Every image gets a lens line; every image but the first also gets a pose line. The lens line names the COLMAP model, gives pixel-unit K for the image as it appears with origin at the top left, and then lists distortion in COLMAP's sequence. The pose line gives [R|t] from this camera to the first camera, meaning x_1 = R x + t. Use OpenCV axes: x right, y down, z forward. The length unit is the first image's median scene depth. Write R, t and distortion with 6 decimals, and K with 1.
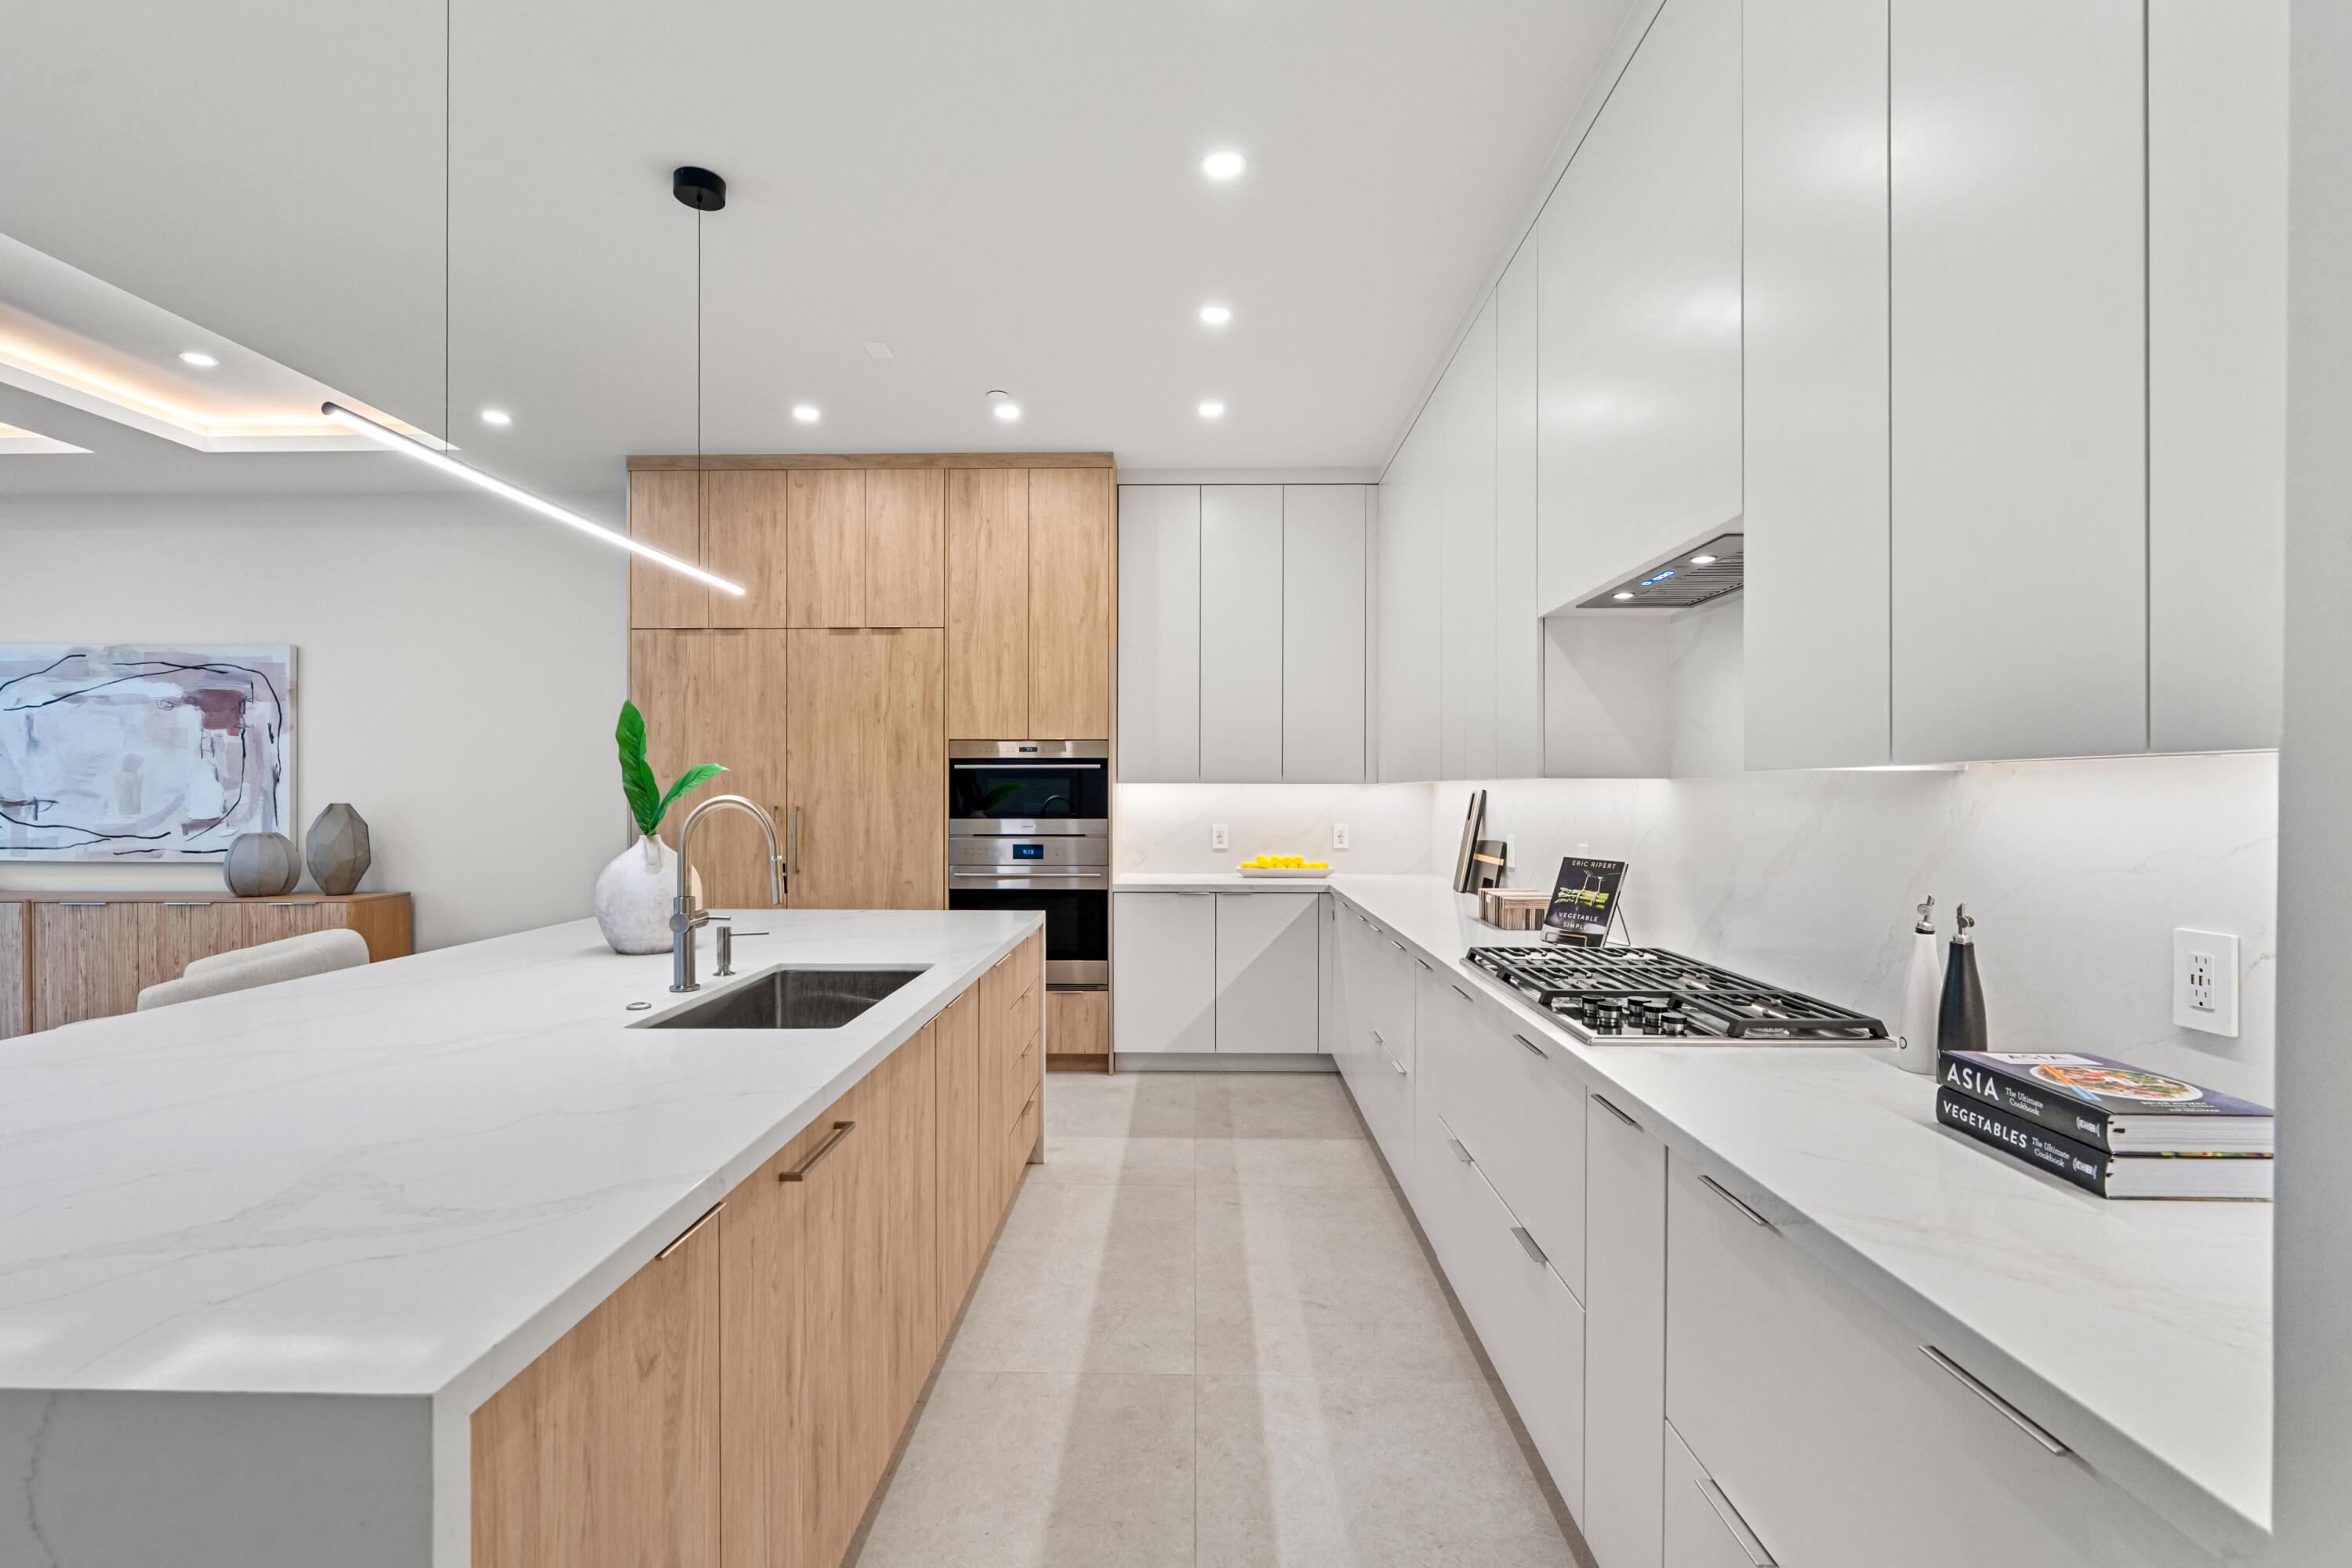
lens RADIAL K [[1063.9, 0, 1166.5], [0, 1063.9, 794.9], [0, 0, 1]] dist [-0.004537, 0.001516]
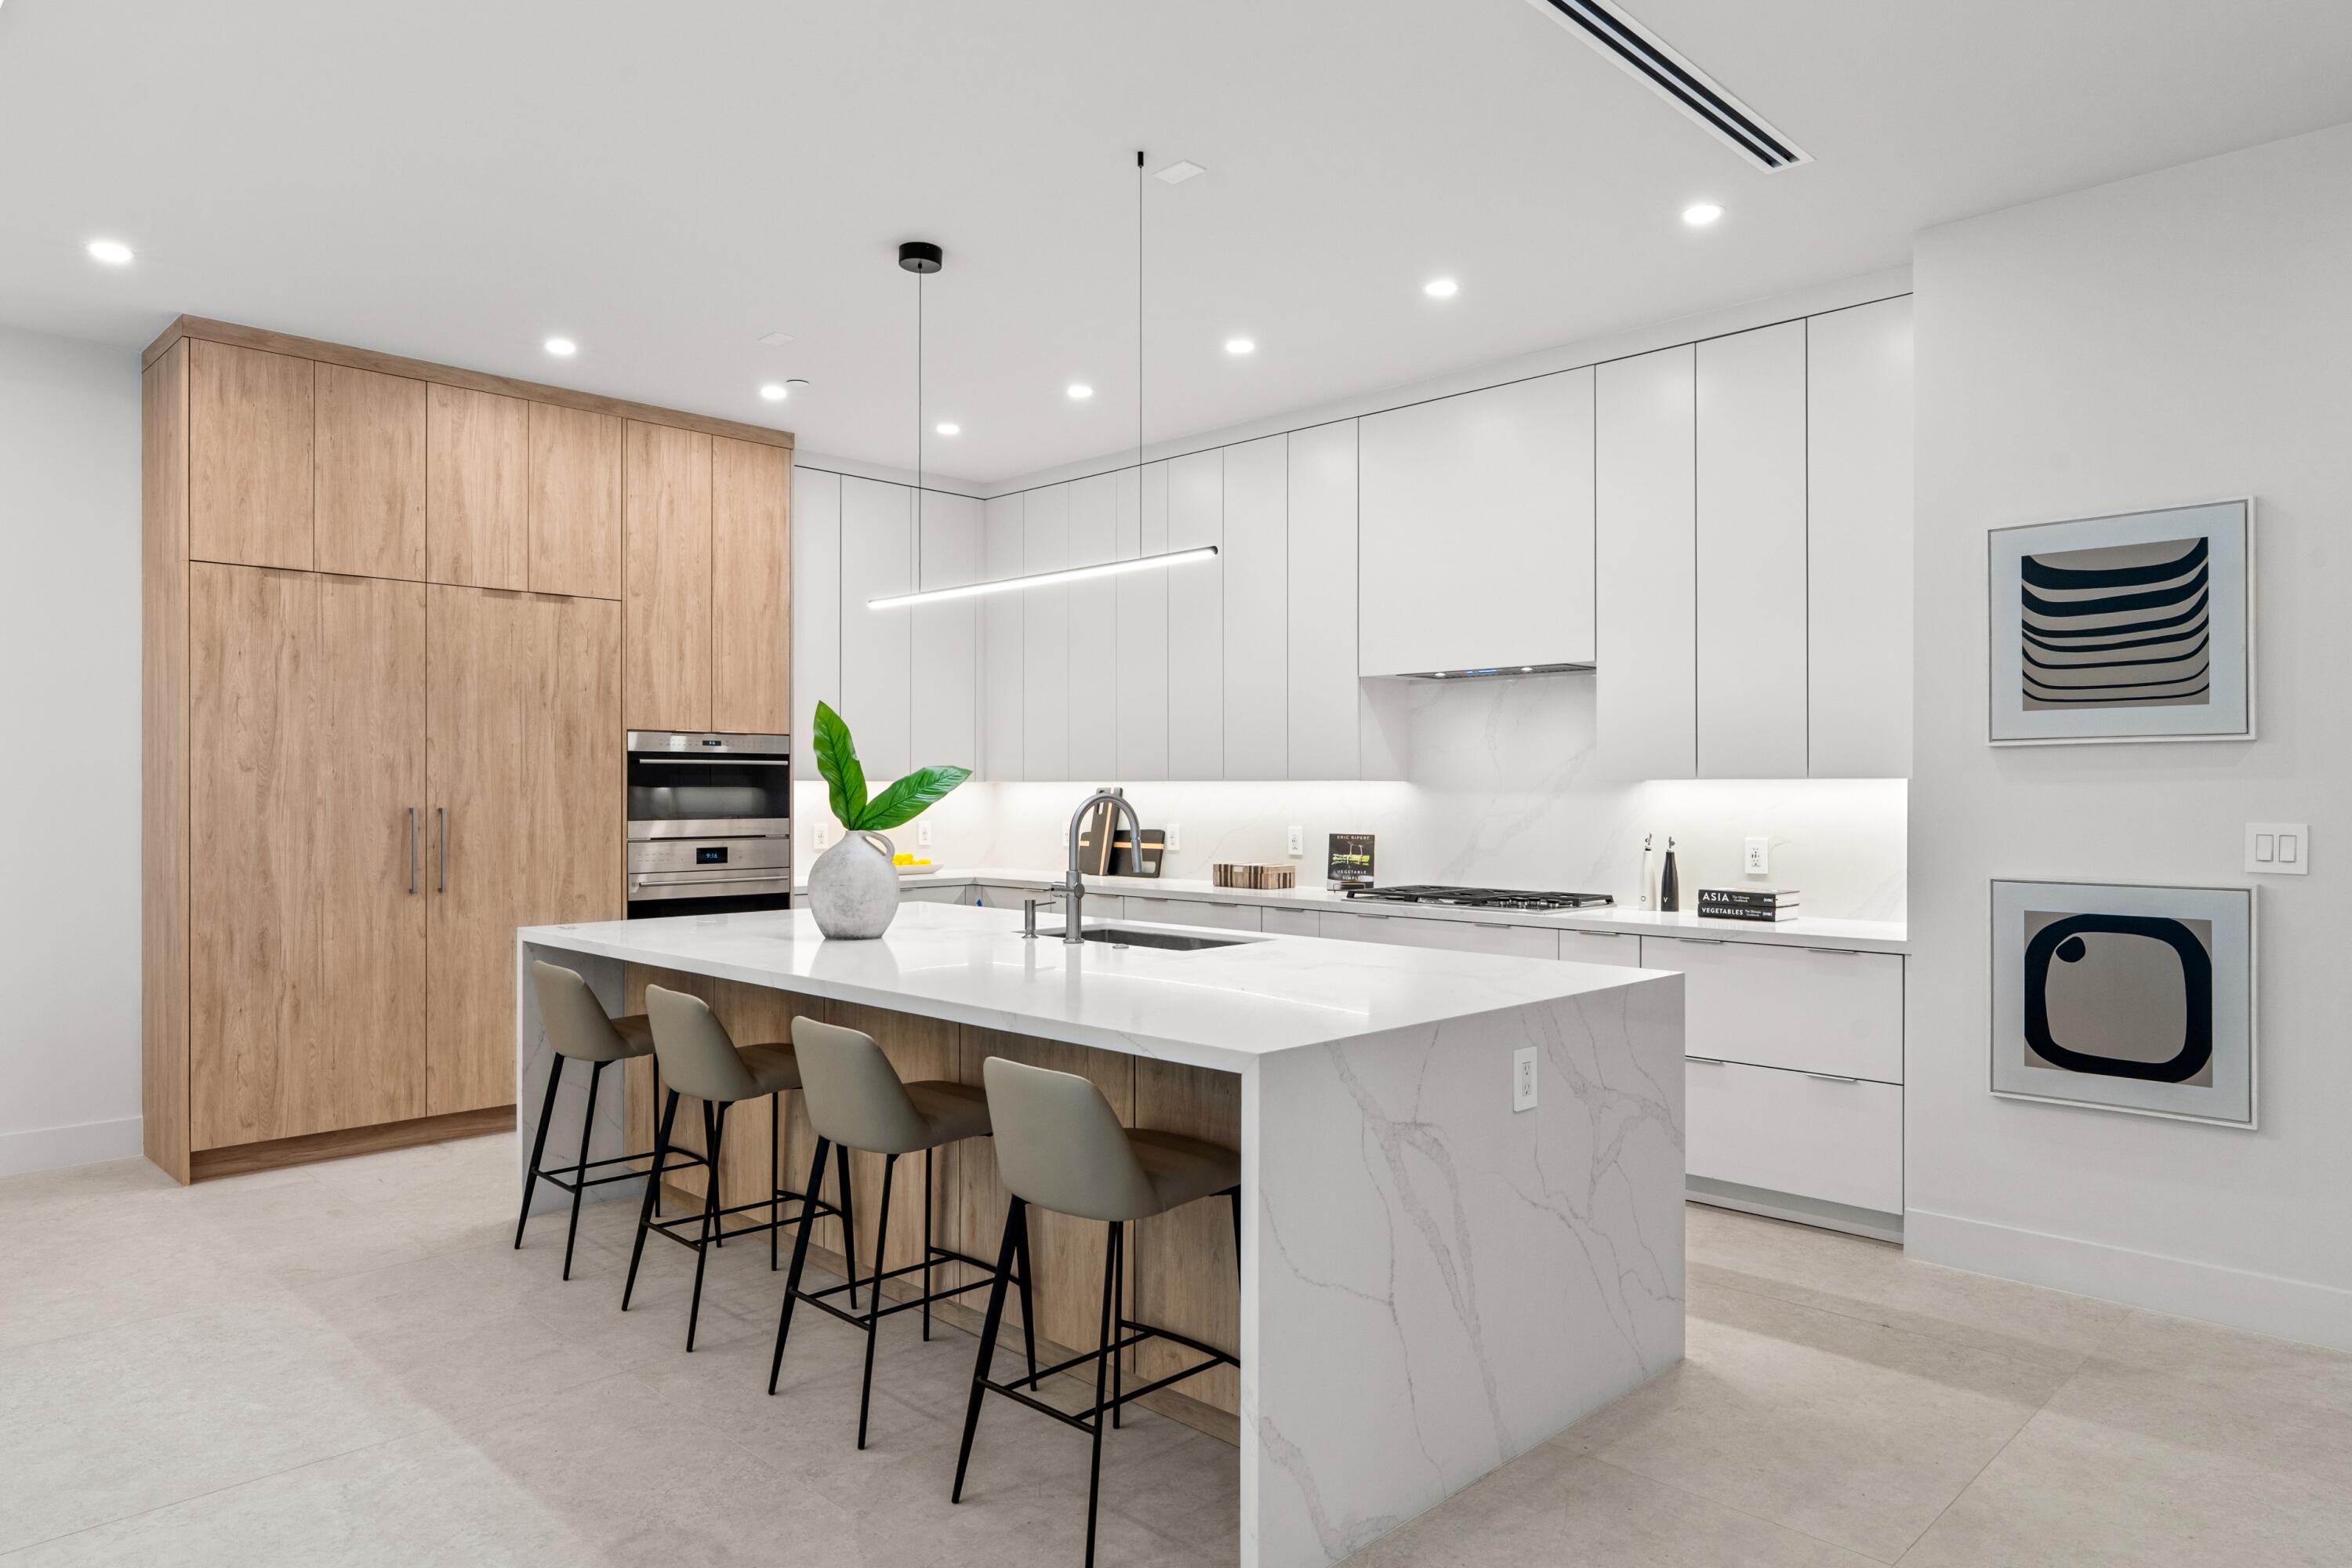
lens RADIAL K [[1462.1, 0, 1175.1], [0, 1462.1, 791.1], [0, 0, 1]] dist [-0.011521, 0.006942]
pose [[0.687714, -0.001740, 0.725979, -0.762607], [0.002188, 0.999998, 0.000324, -0.001163], [-0.725978, 0.001365, 0.687716, -0.146965]]
